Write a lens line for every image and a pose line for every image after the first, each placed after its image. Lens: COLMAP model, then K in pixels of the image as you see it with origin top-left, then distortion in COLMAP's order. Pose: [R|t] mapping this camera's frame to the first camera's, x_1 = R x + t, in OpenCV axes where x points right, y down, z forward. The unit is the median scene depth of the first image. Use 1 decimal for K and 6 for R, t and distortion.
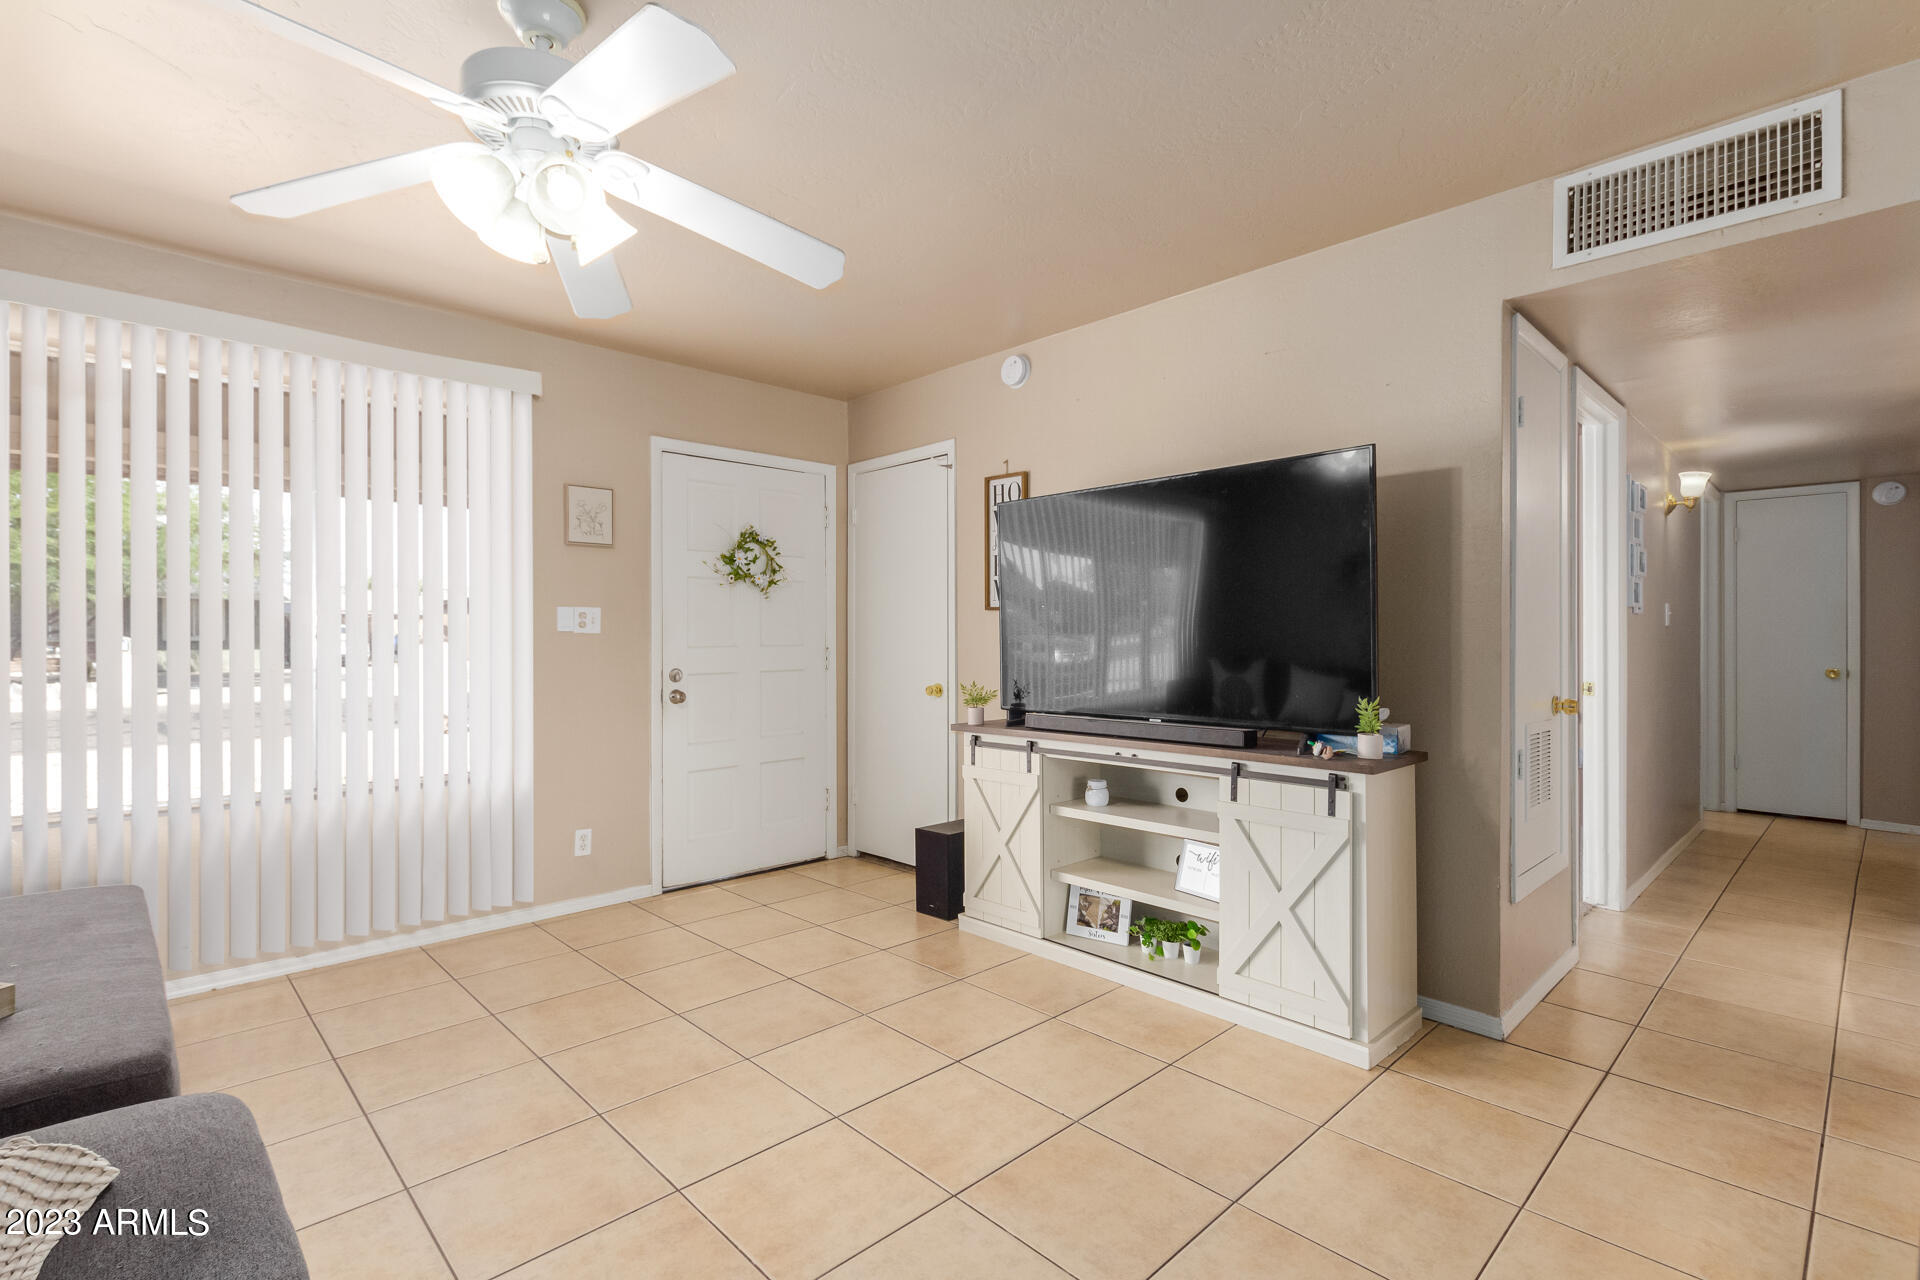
lens RADIAL K [[896.6, 0, 937.3], [0, 896.6, 632.5], [0, 0, 1]] dist [0.009556, 0.000155]
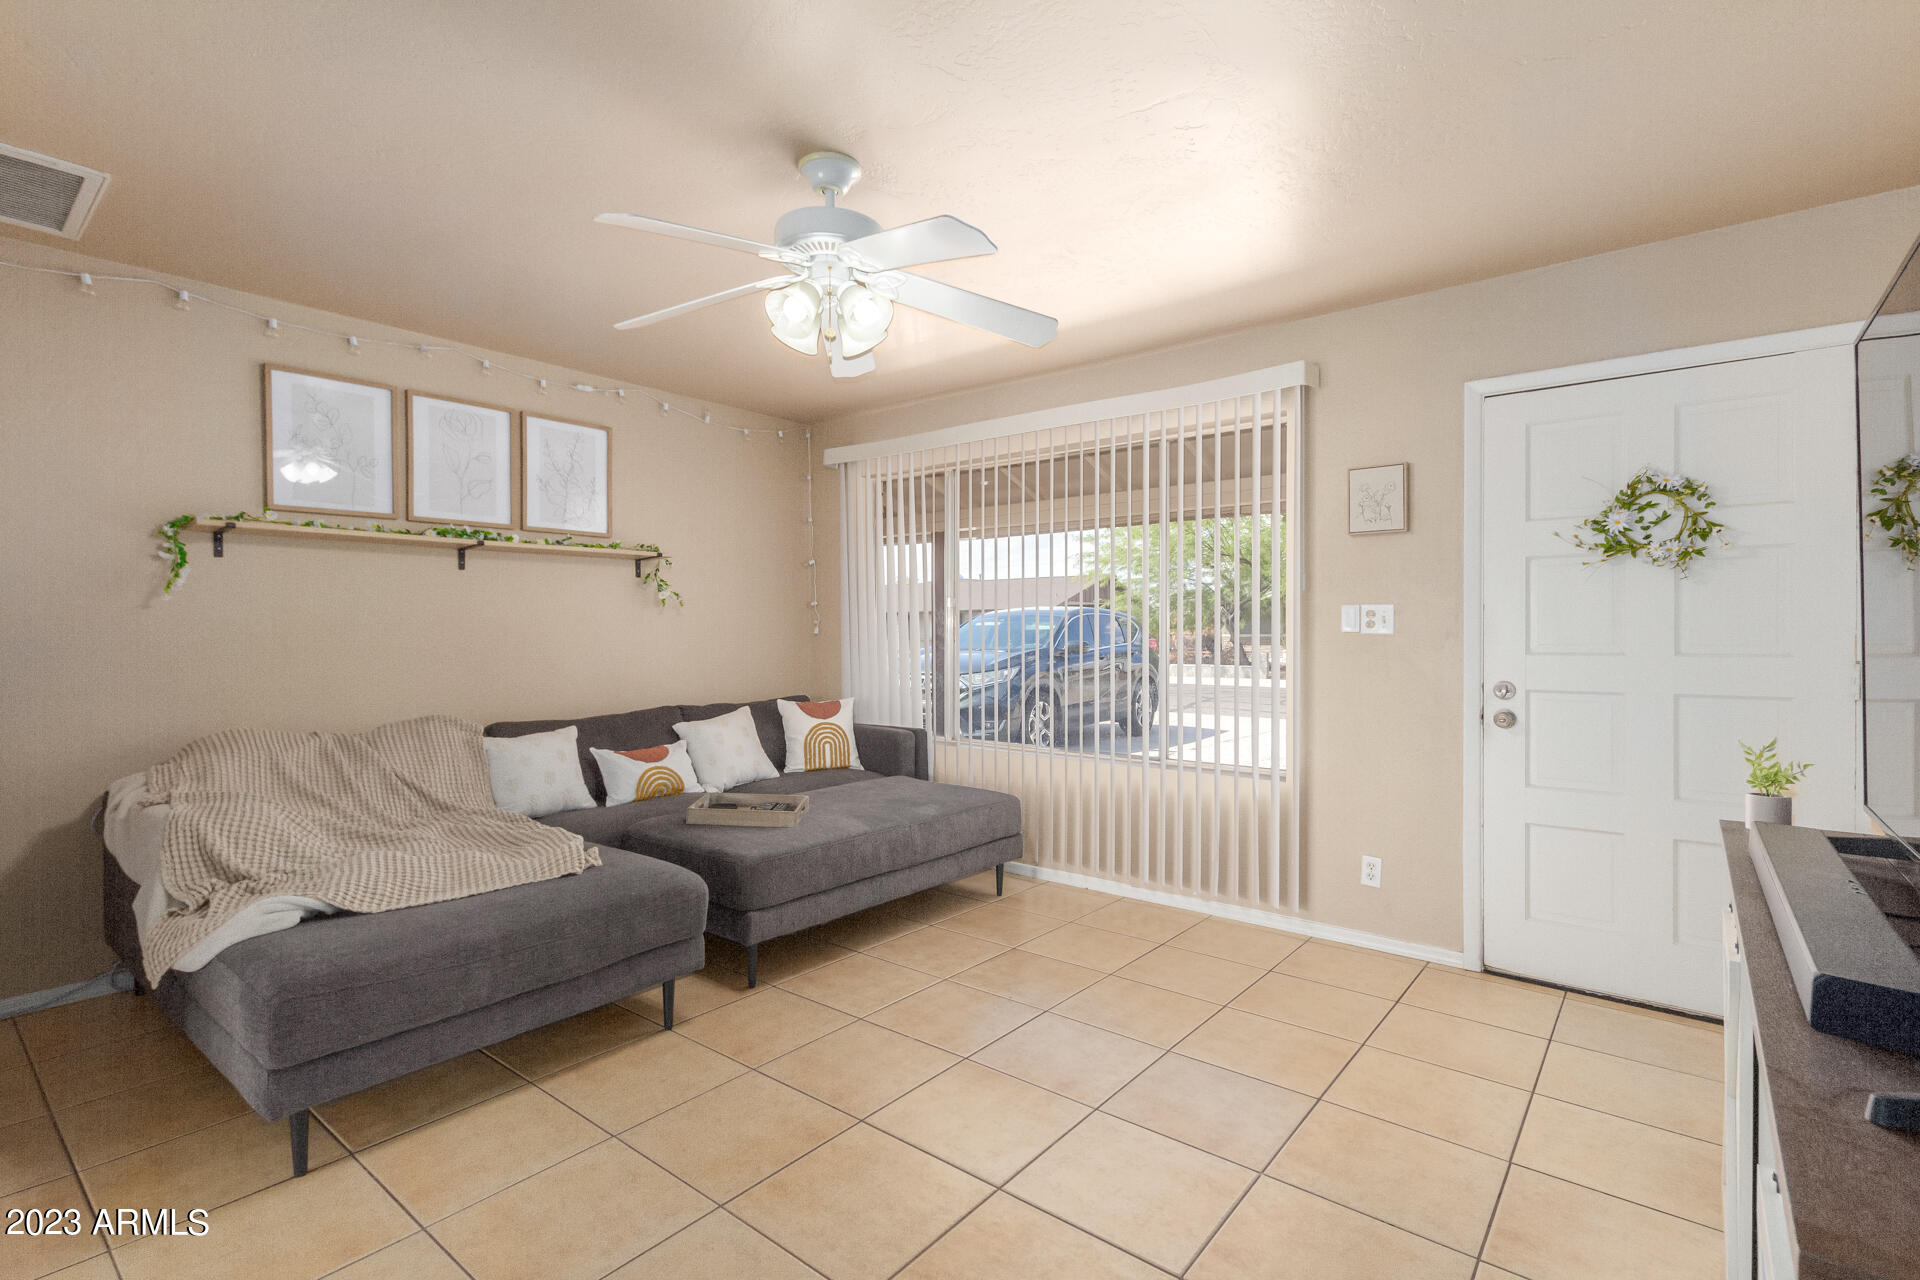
lens RADIAL K [[896.6, 0, 937.3], [0, 896.6, 632.5], [0, 0, 1]] dist [0.009556, 0.000155]
pose [[0.122532, 0.005484, -0.992449, 0.399886], [0.005282, 0.999967, 0.006178, -0.007910], [0.992450, -0.005999, 0.122499, 0.438567]]
